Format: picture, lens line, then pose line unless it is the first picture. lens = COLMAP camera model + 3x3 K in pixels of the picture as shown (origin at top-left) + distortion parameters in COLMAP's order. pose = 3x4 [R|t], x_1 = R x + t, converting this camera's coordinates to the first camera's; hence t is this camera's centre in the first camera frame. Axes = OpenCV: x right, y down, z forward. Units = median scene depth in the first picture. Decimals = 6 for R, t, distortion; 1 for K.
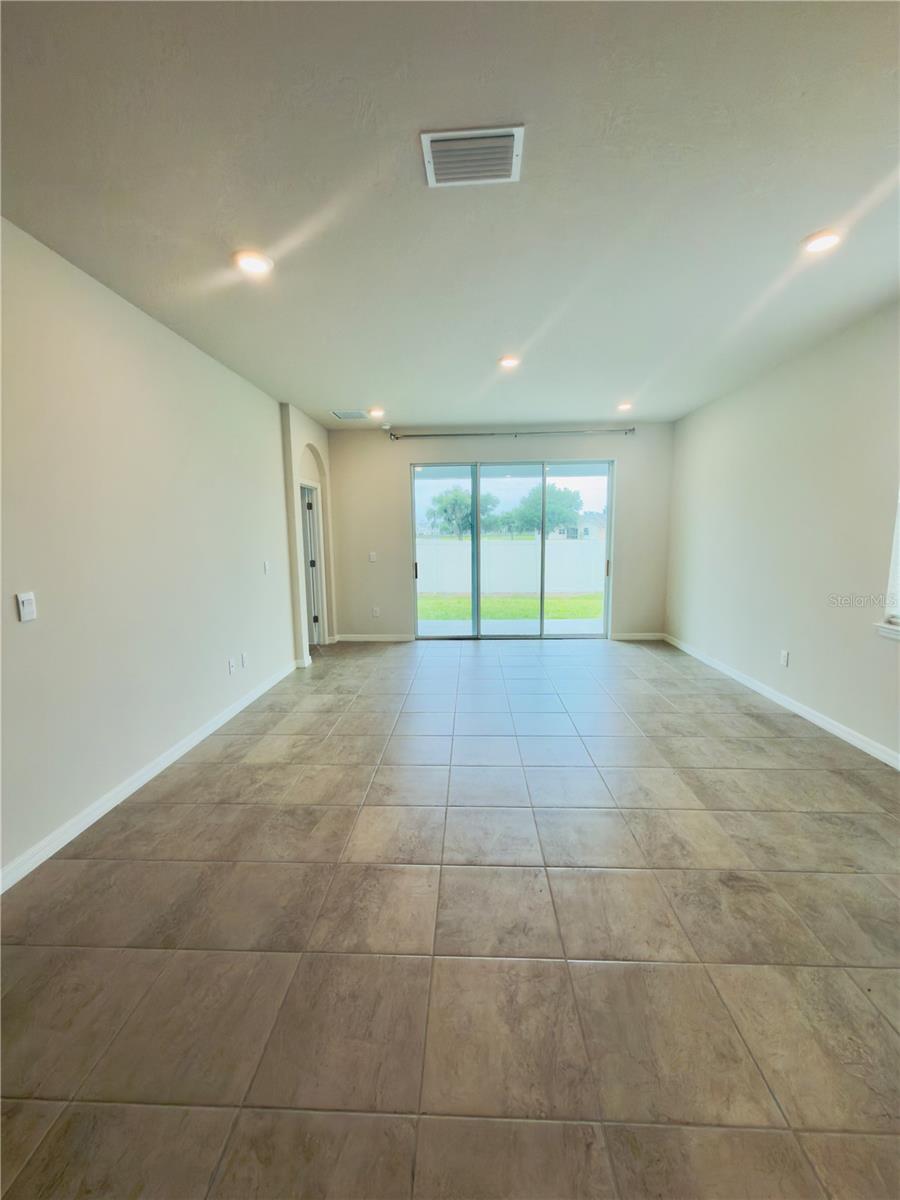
lens RADIAL K [[477.8, 0, 449.1], [0, 477.8, 599.7], [0, 0, 1]] dist [-0.003611, 0.002158]
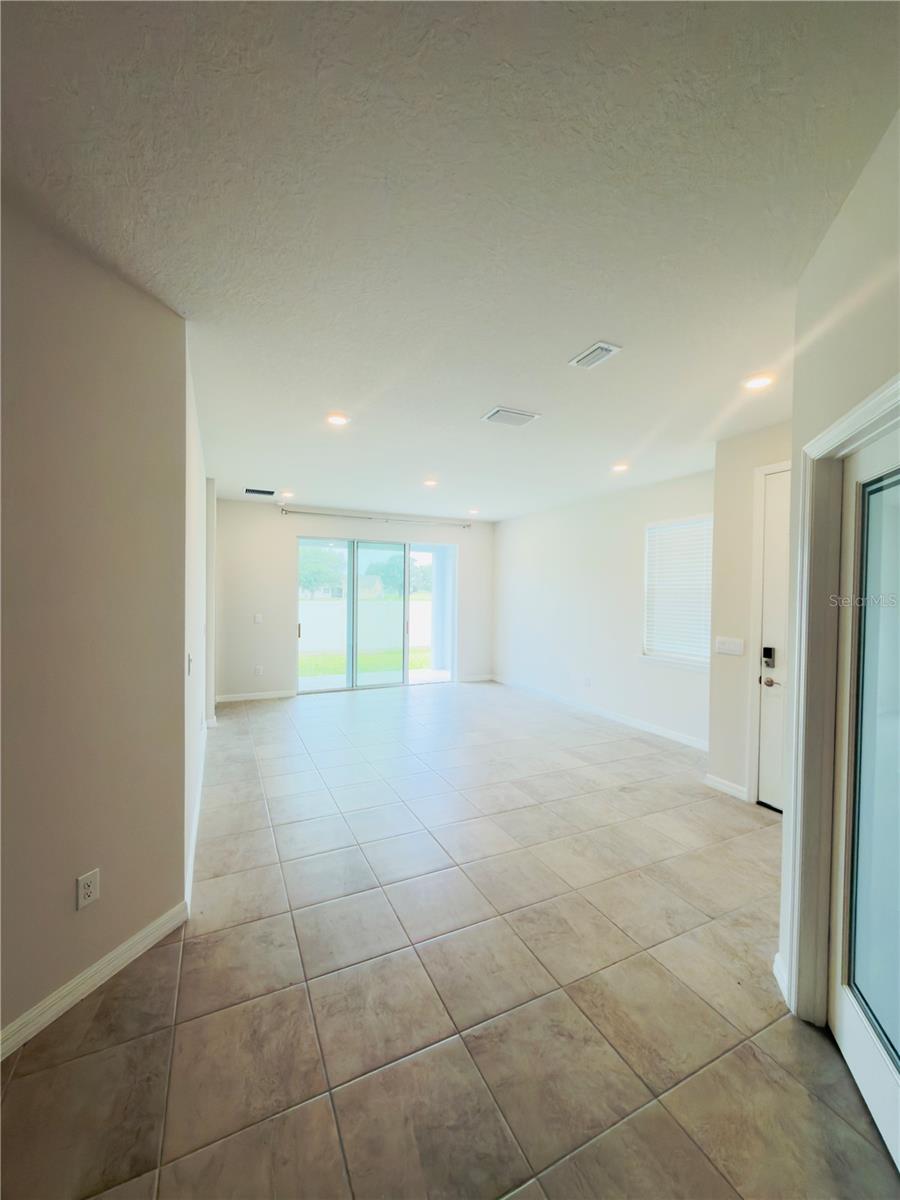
lens RADIAL K [[477.8, 0, 449.0], [0, 477.8, 602.4], [0, 0, 1]] dist [-0.003611, 0.002158]
pose [[0.878222, 0.014281, 0.478040, -0.311268], [0.041134, 0.993594, -0.105253, 0.004310], [-0.476481, 0.112099, 0.872009, -0.139104]]
